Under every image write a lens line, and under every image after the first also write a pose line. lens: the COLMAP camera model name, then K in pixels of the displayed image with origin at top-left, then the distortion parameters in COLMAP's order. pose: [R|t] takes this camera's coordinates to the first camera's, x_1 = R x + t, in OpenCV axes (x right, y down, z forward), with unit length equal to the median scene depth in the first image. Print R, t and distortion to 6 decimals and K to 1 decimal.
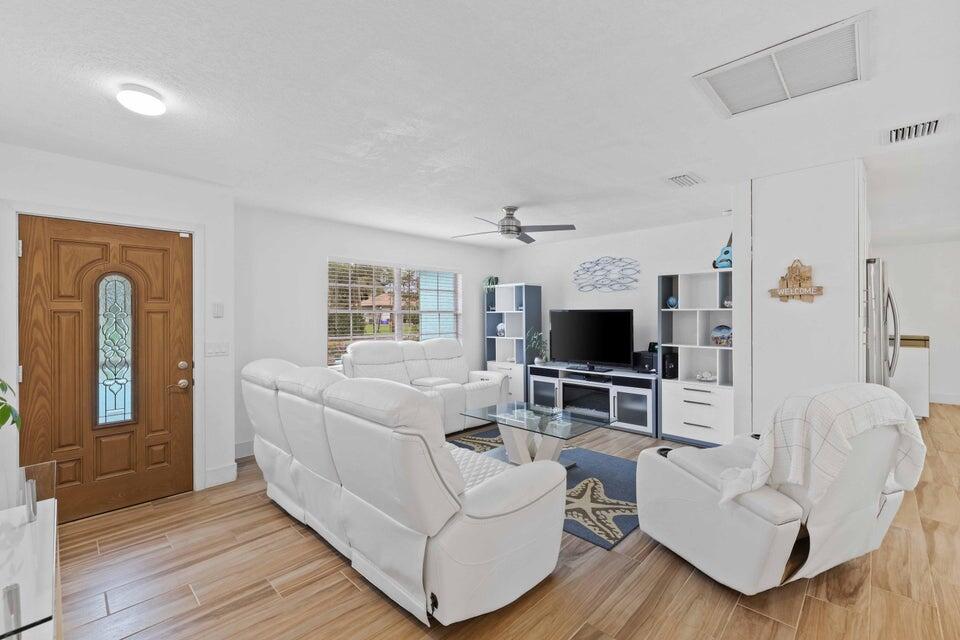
lens RADIAL K [[409.1, 0, 479.3], [0, 409.1, 313.8], [0, 0, 1]] dist [0.000268, -0.000032]
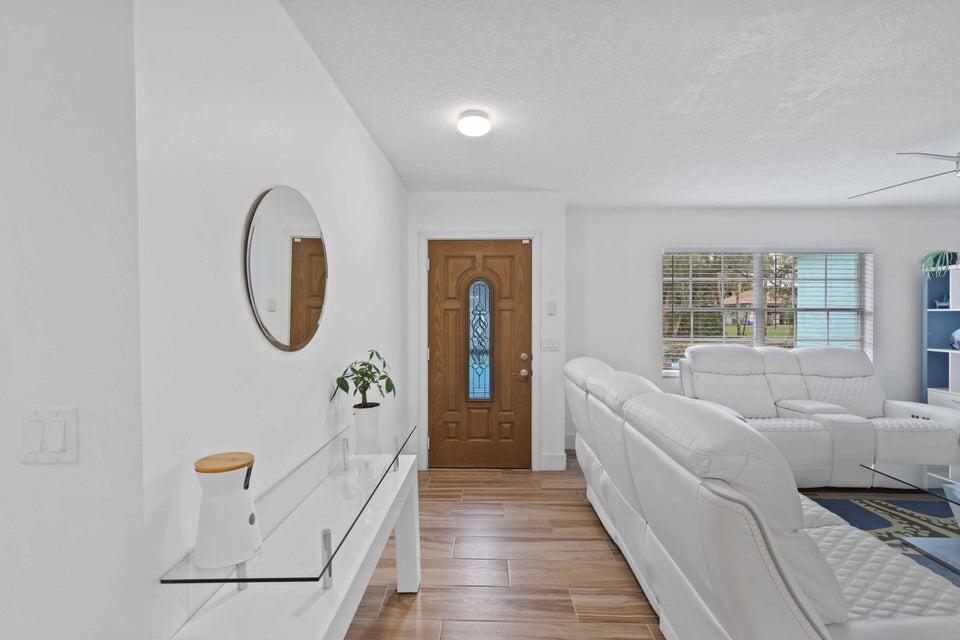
lens RADIAL K [[409.1, 0, 477.7], [0, 409.1, 319.1], [0, 0, 1]] dist [0.000268, -0.000032]
pose [[0.680796, 0.013307, -0.732352, 0.015012], [-0.002262, 0.999868, 0.016064, 0.003322], [0.732469, -0.009280, 0.680737, 0.136151]]
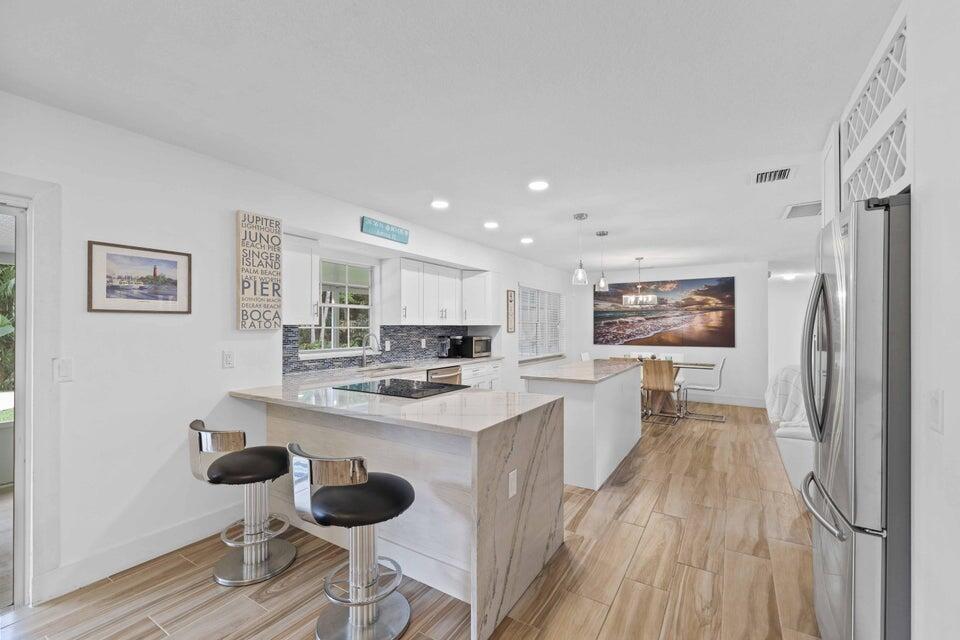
lens RADIAL K [[409.1, 0, 478.5], [0, 409.1, 322.7], [0, 0, 1]] dist [0.000268, -0.000032]
pose [[-0.977557, 0.000882, -0.210671, 1.621330], [0.001979, 0.999986, -0.004995, -0.000305], [0.210664, -0.005300, -0.977544, 1.497052]]
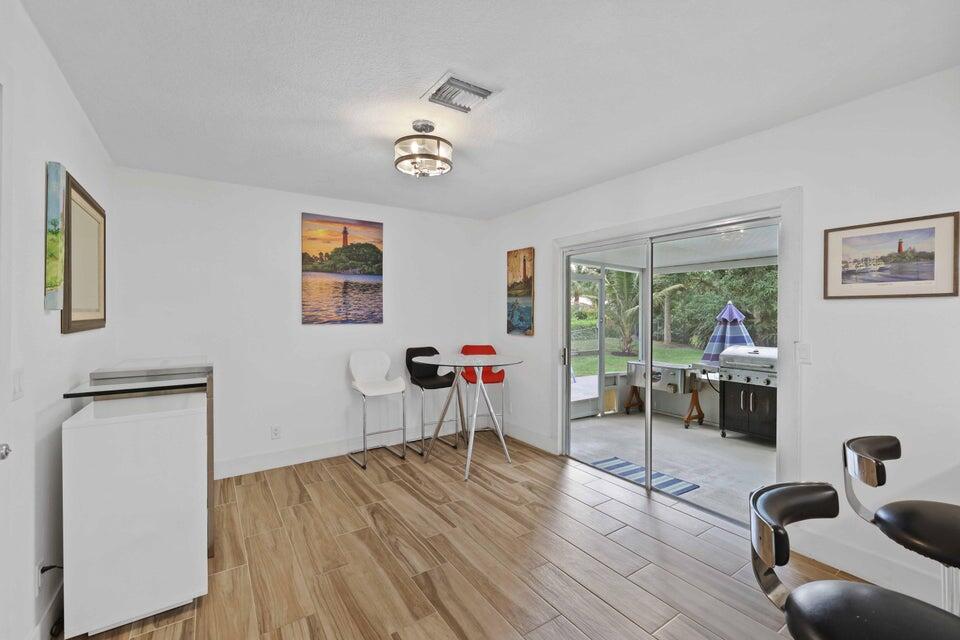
lens RADIAL K [[409.1, 0, 477.7], [0, 409.1, 316.2], [0, 0, 1]] dist [0.000268, -0.000032]
pose [[0.211693, -0.006625, 0.977314, 1.298858], [0.000739, 0.999978, 0.006619, 0.001161], [-0.977336, -0.000679, 0.211693, 1.126672]]
